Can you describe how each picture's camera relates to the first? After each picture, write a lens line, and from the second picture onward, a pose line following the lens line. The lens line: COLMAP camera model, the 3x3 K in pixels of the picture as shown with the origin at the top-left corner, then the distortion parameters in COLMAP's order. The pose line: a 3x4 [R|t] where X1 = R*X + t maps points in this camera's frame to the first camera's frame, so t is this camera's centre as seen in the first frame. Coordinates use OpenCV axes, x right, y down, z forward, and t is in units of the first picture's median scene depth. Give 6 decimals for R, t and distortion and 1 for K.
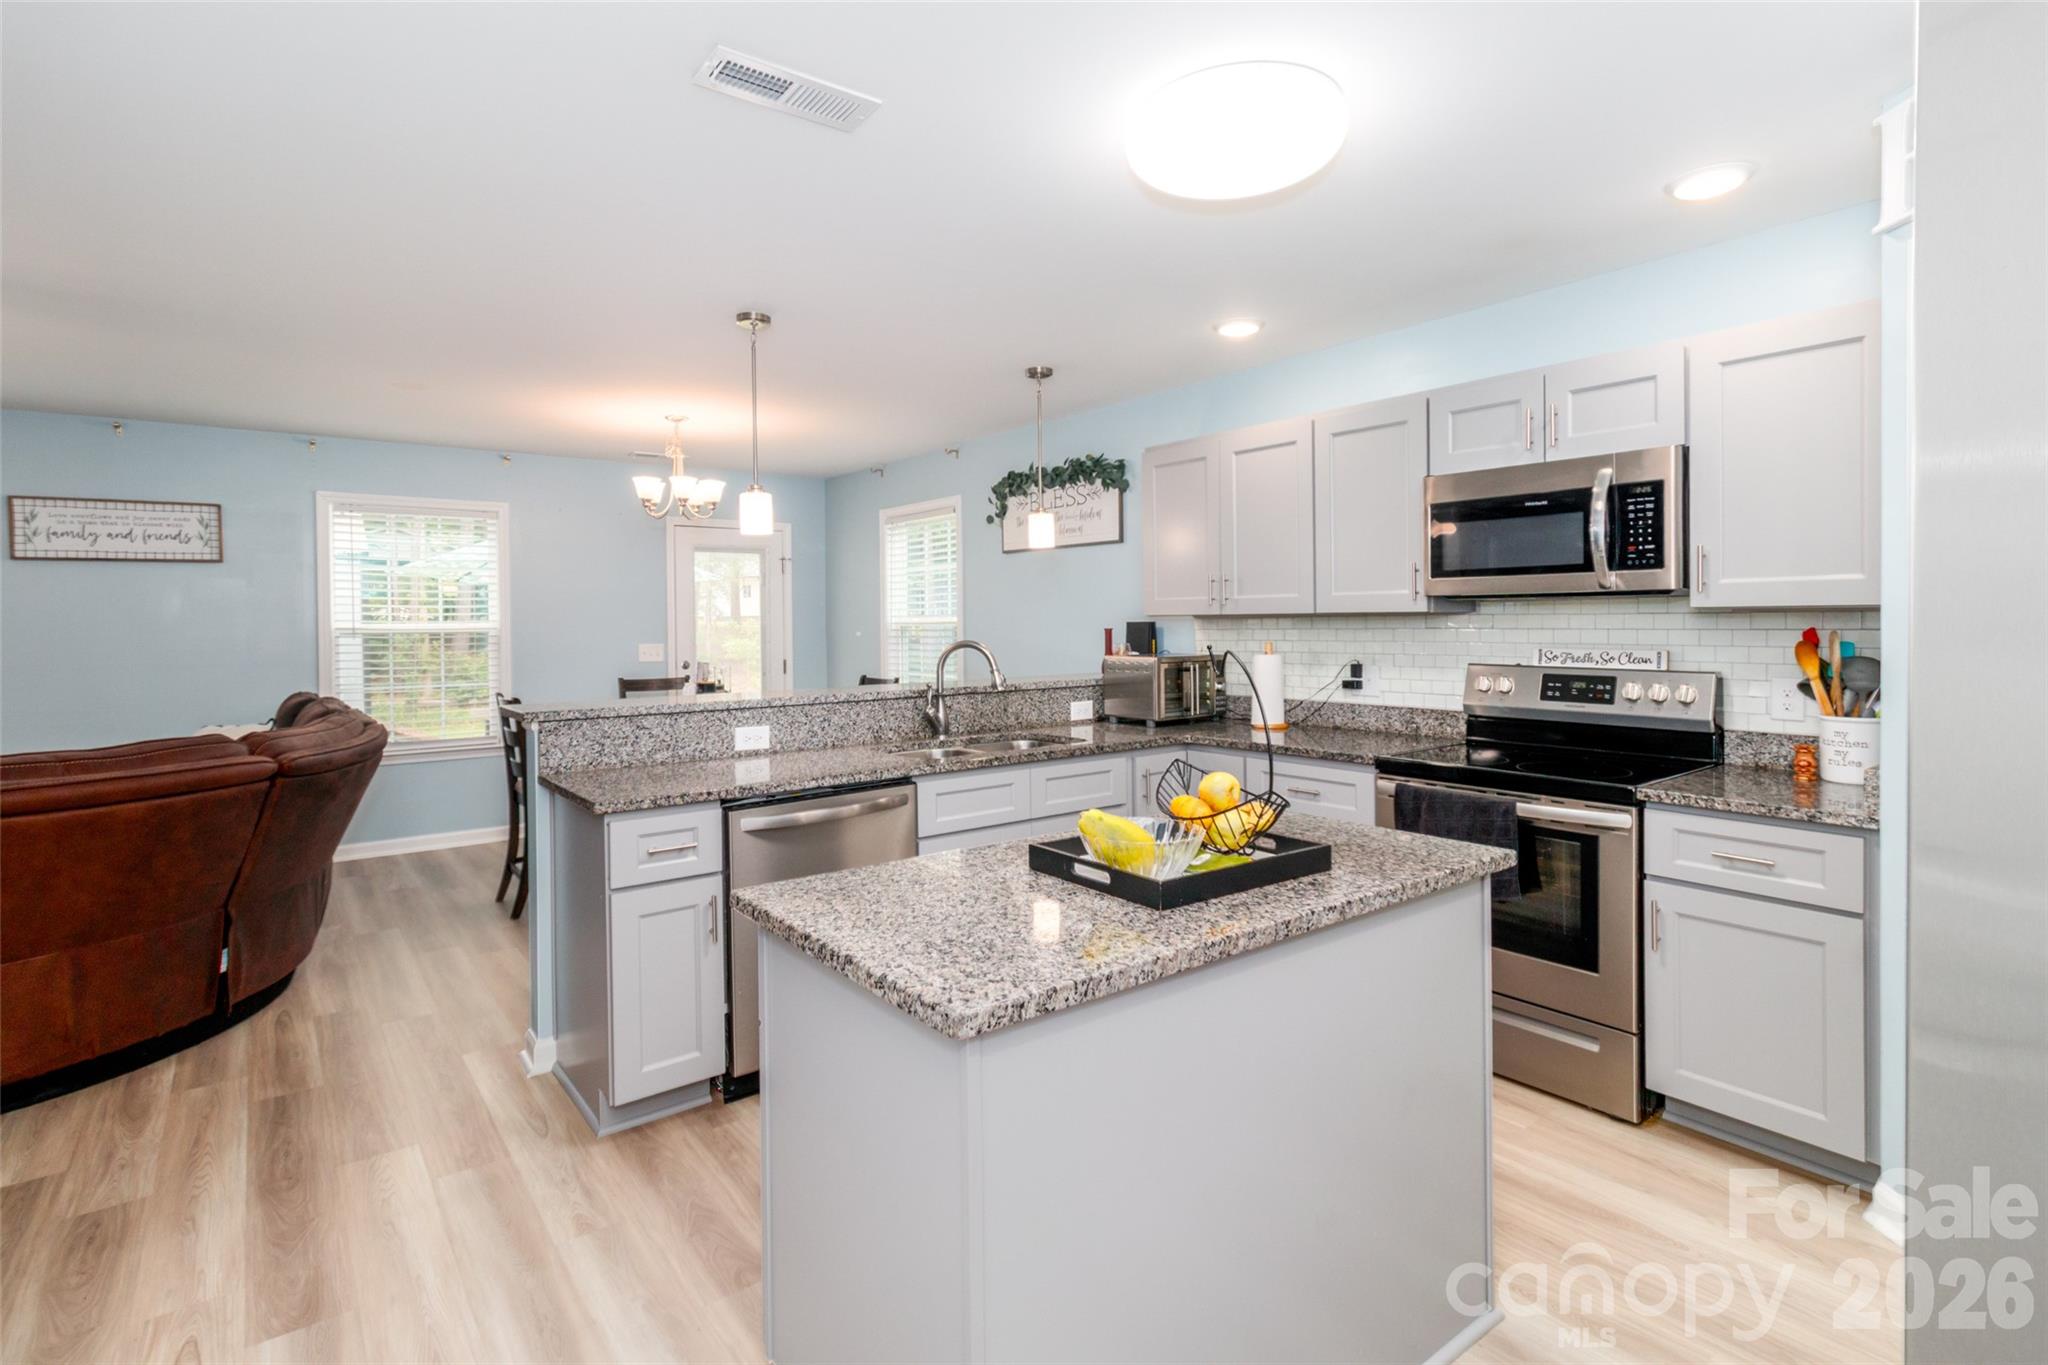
lens RADIAL K [[968.7, 0, 1022.6], [0, 968.7, 634.1], [0, 0, 1]] dist [0.002999, 0.000019]
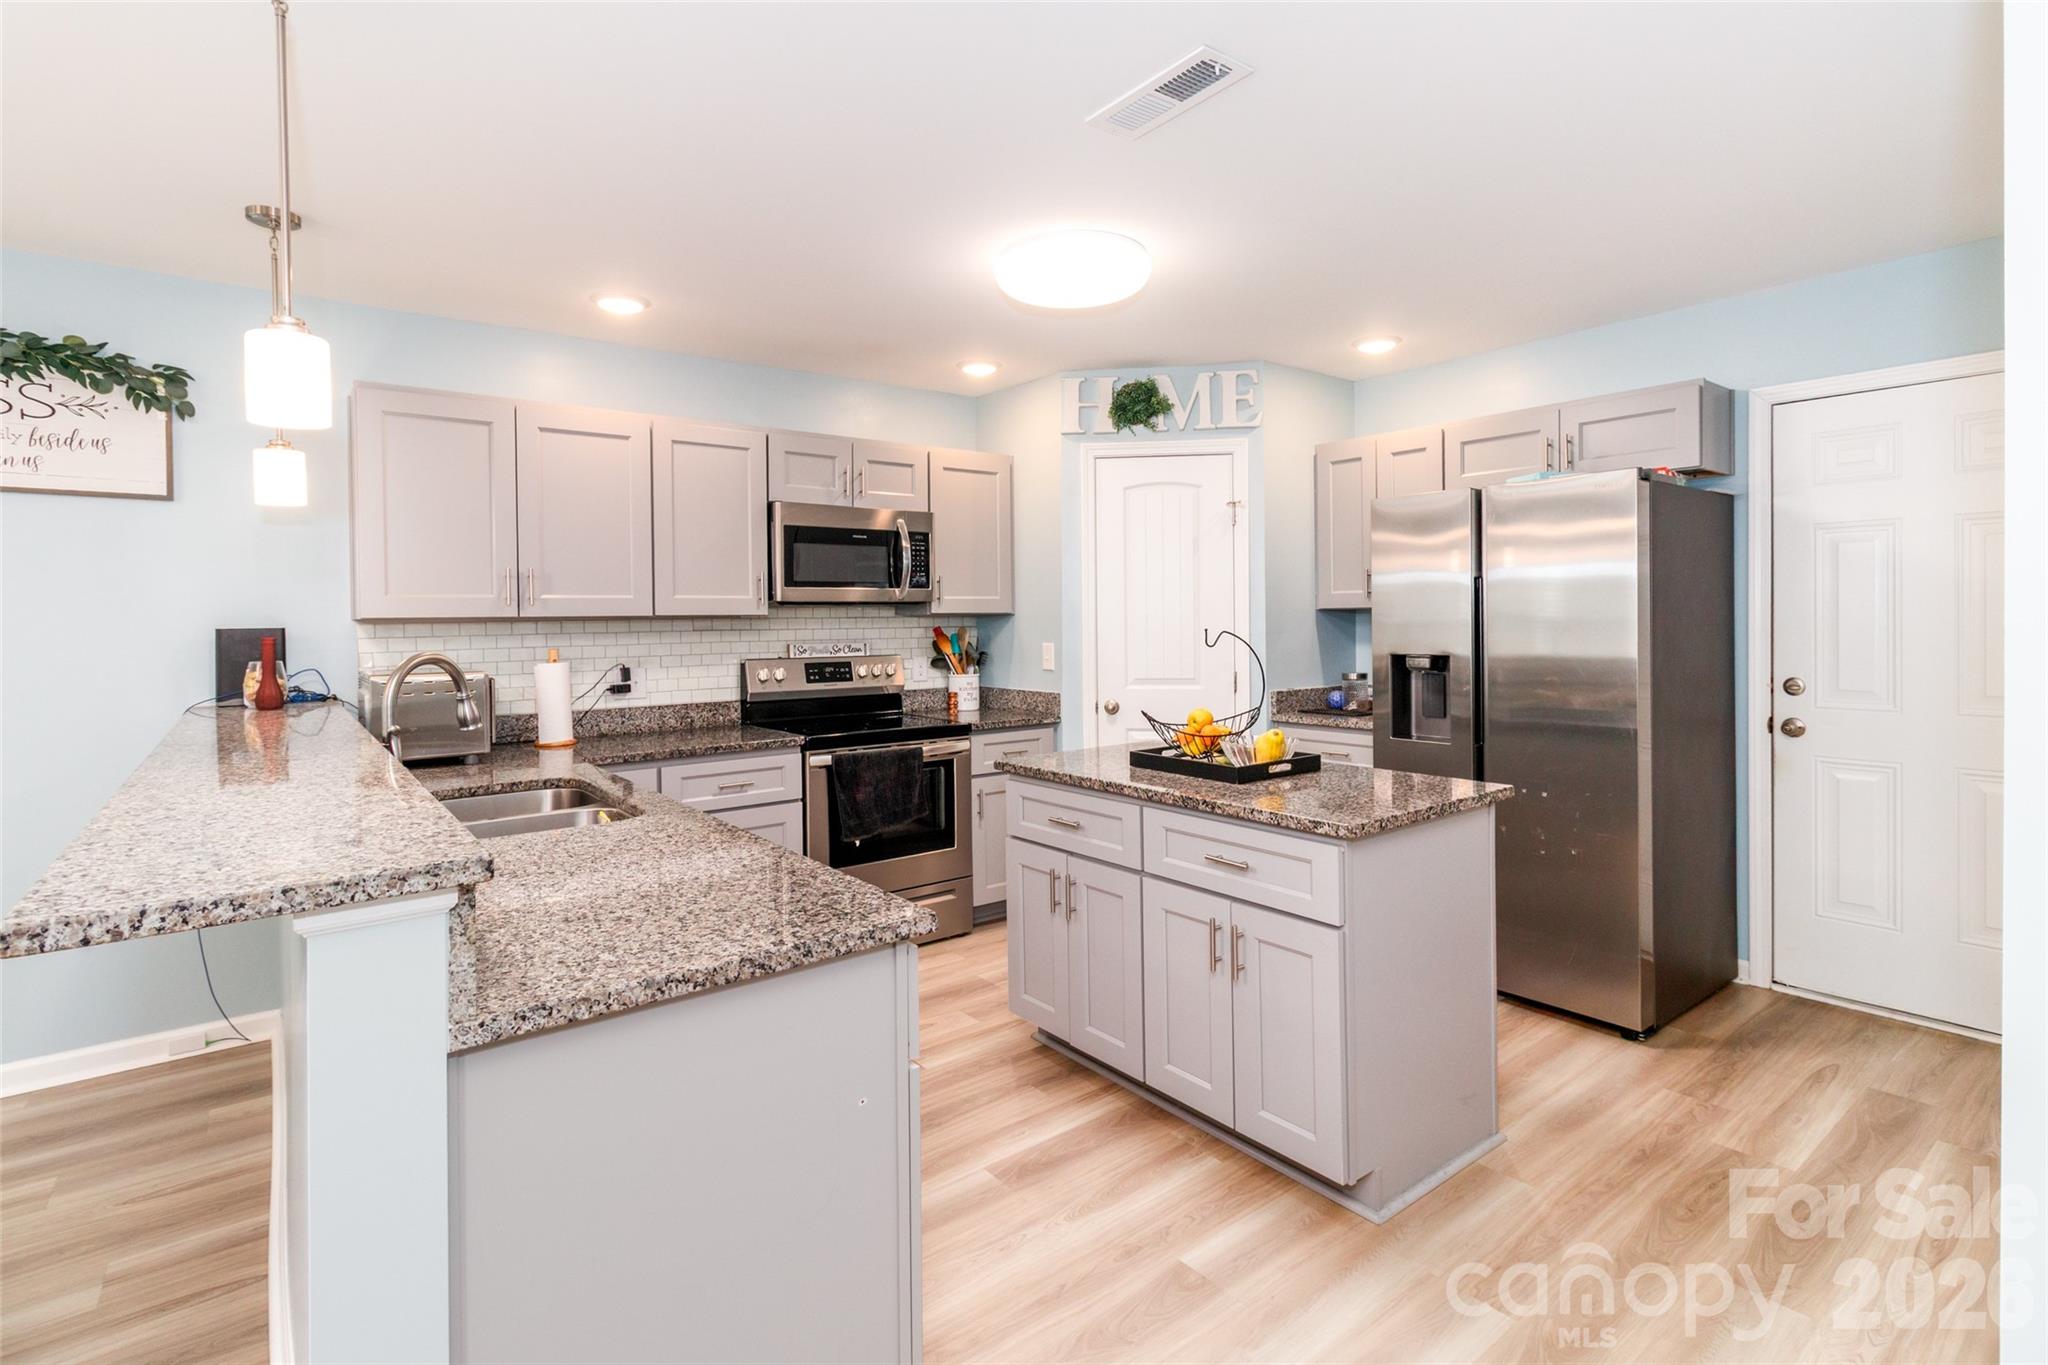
lens RADIAL K [[968.7, 0, 1054.0], [0, 968.7, 618.4], [0, 0, 1]] dist [0.002999, 0.000019]
pose [[0.000903, 0.004706, 0.999989, -0.702455], [0.023113, 0.999722, -0.004725, -0.004934], [-0.999732, 0.023117, 0.000794, 0.603887]]
